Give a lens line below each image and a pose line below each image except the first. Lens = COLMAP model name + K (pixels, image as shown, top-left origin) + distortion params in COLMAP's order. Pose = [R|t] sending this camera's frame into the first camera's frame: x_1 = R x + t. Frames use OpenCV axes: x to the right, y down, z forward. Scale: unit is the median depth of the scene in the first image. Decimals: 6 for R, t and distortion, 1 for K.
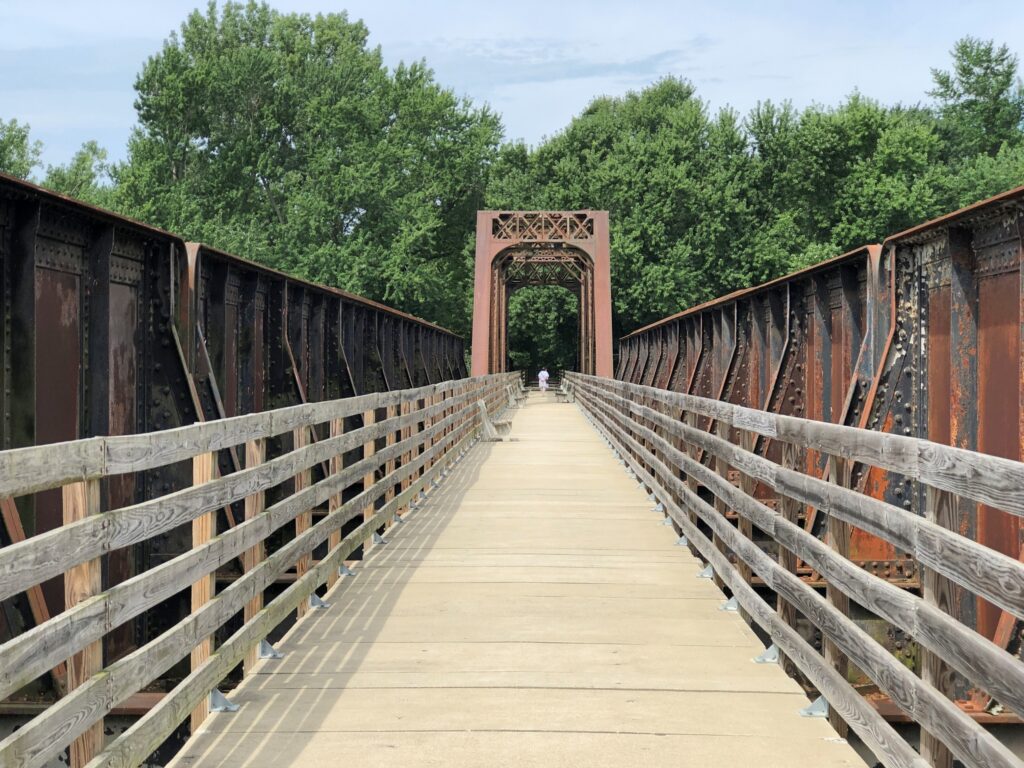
lens RADIAL K [[1706.3, 0, 512.0], [0, 1706.3, 384.0], [0, 0, 1]] dist [-0.019341, -0.040178]
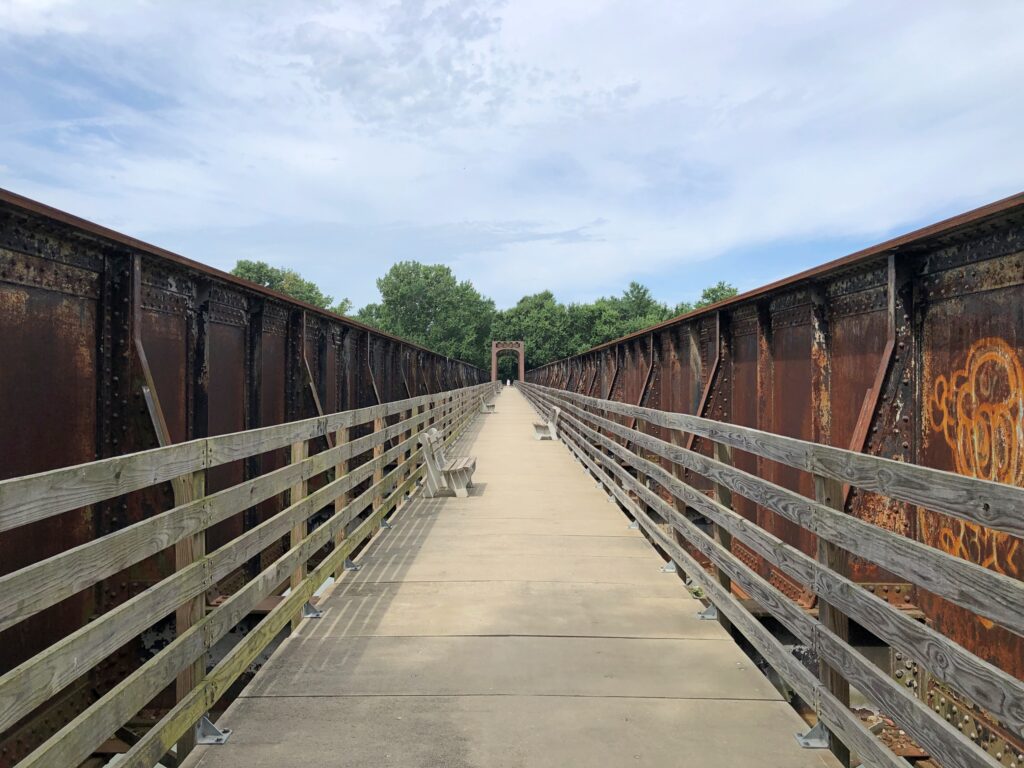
lens RADIAL K [[842.3, 0, 512.0], [0, 842.3, 384.0], [0, 0, 1]] dist [0.264897, -0.000065]
pose [[0.999720, 0.000006, 0.023678, -0.013094], [0.000118, 0.999986, -0.005217, 0.008946], [-0.023678, 0.005218, 0.999706, -0.674153]]
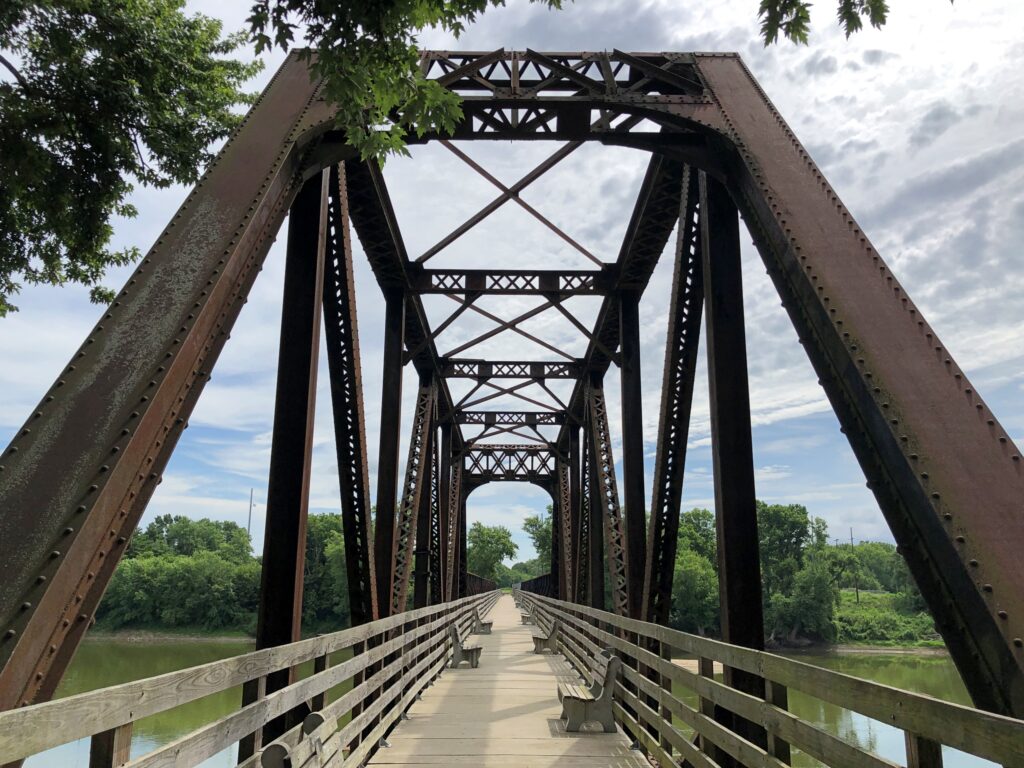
lens RADIAL K [[842.3, 0, 512.0], [0, 842.3, 384.0], [0, 0, 1]] dist [0.264897, -0.000065]
pose [[0.999946, -0.006895, 0.007814, 0.025839], [0.008614, 0.968845, -0.247516, 0.046901], [-0.005864, 0.247570, 0.968852, -2.978263]]
